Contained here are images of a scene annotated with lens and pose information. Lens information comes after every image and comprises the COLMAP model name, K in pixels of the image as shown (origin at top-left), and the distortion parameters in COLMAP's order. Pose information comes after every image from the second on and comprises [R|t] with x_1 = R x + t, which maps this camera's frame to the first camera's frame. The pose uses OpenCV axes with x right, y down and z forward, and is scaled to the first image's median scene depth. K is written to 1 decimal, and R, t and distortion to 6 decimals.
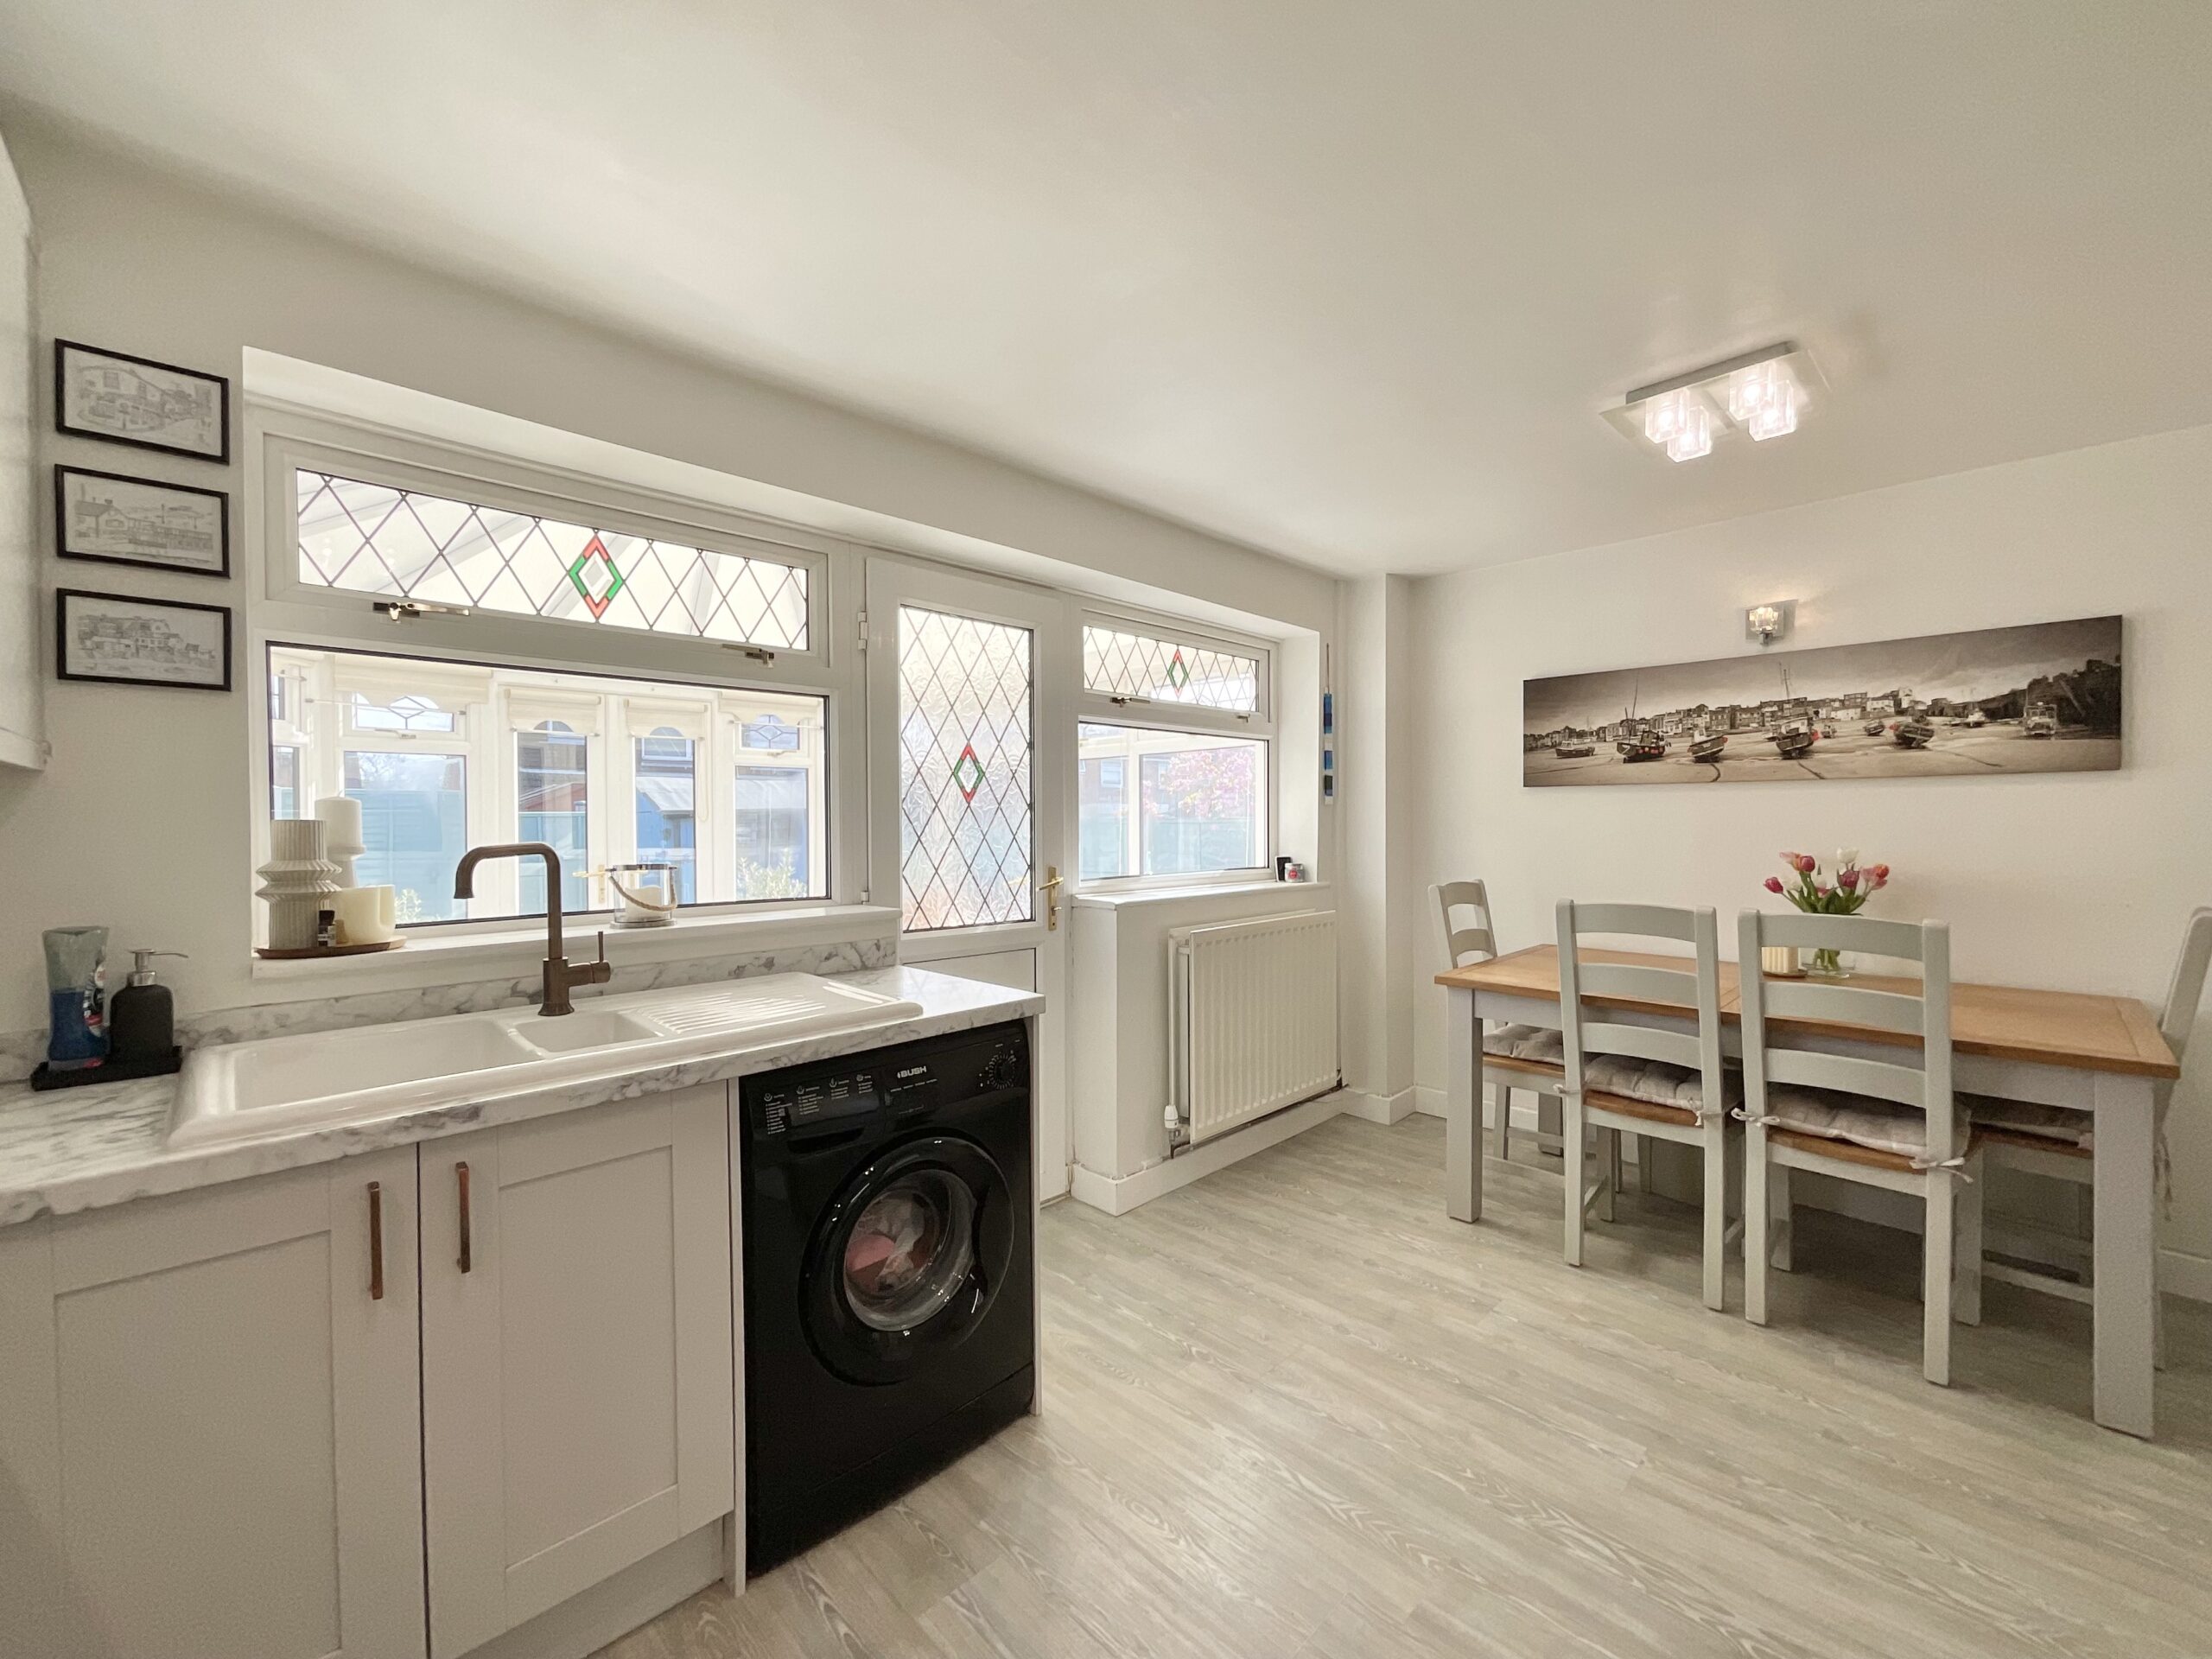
lens RADIAL K [[898.2, 0, 1106.0], [0, 898.2, 829.5], [0, 0, 1]] dist [-0.003133, 0.003263]
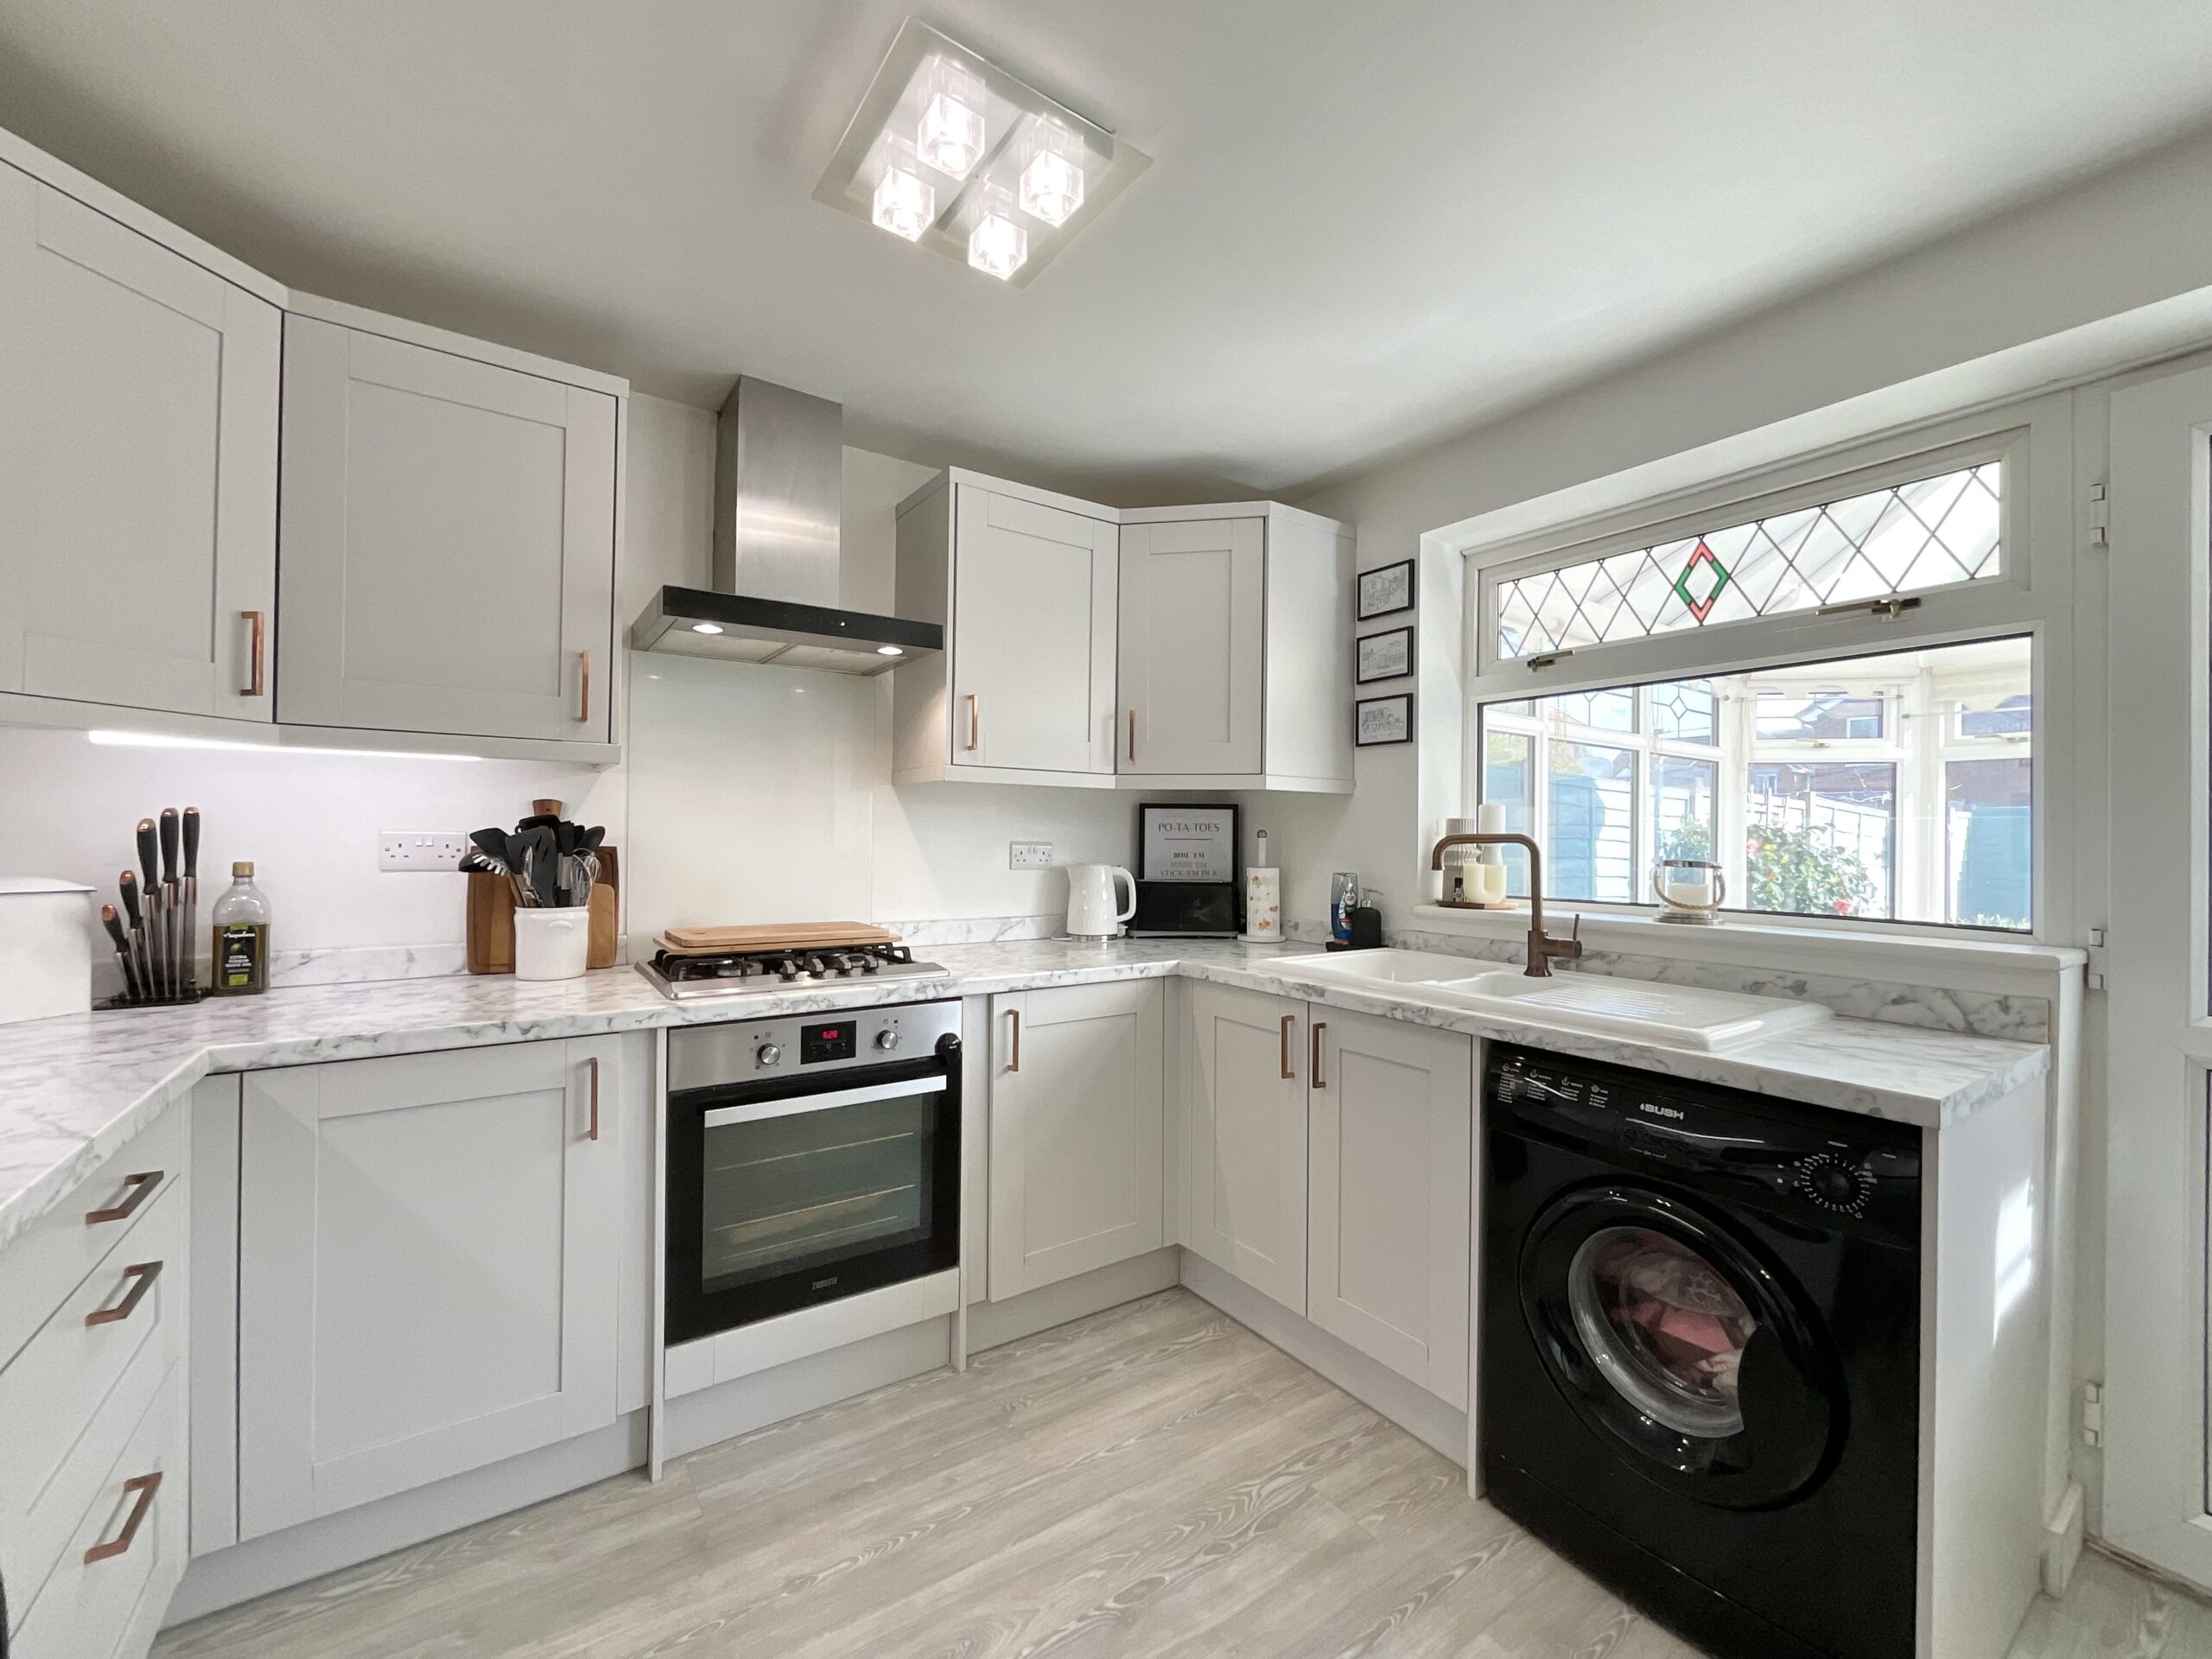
lens RADIAL K [[898.2, 0, 1106.0], [0, 898.2, 829.5], [0, 0, 1]] dist [-0.003133, 0.003263]
pose [[-0.164238, -0.006273, -0.986401, 0.553081], [-0.022136, 0.999751, -0.002672, 0.019541], [0.986172, 0.021396, -0.164336, 0.504721]]
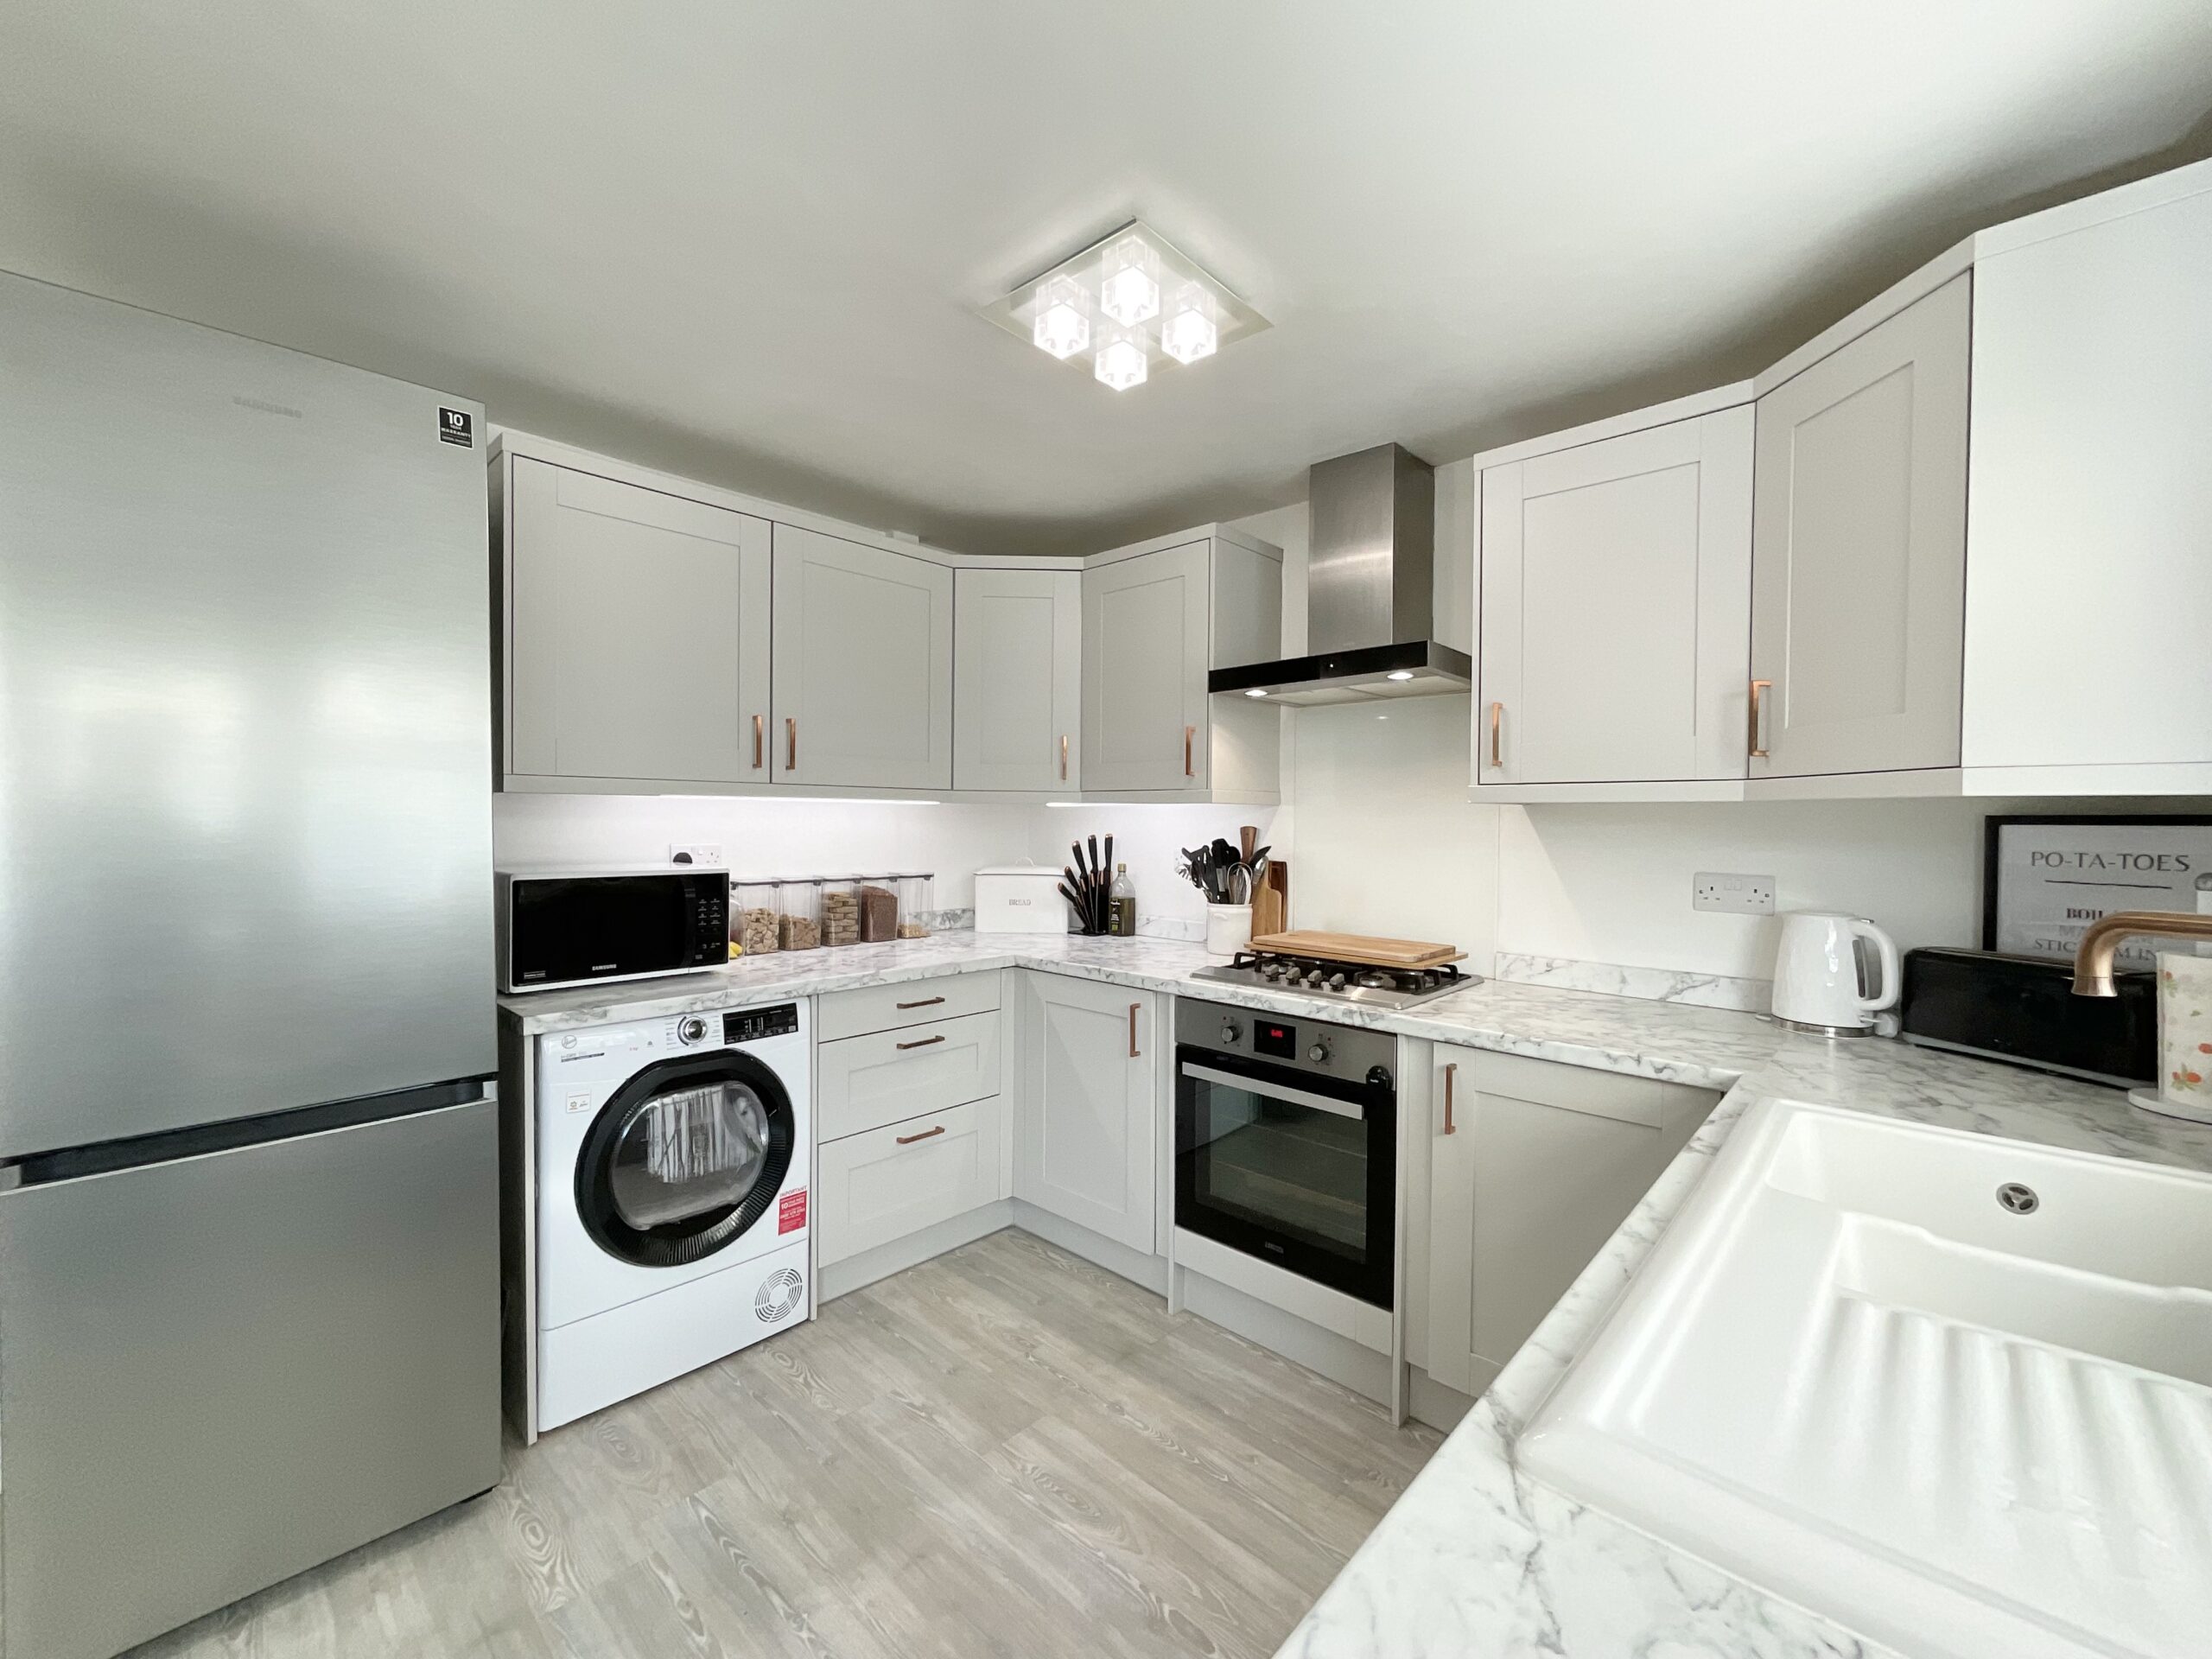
lens RADIAL K [[897.7, 0, 1105.8], [0, 897.7, 830.9], [0, 0, 1]] dist [-0.001222, 0.004500]
pose [[-0.998748, -0.006473, -0.049597, -0.032329], [-0.007684, 0.999676, 0.024272, -0.027454], [0.049424, 0.024623, -0.998474, 1.099090]]
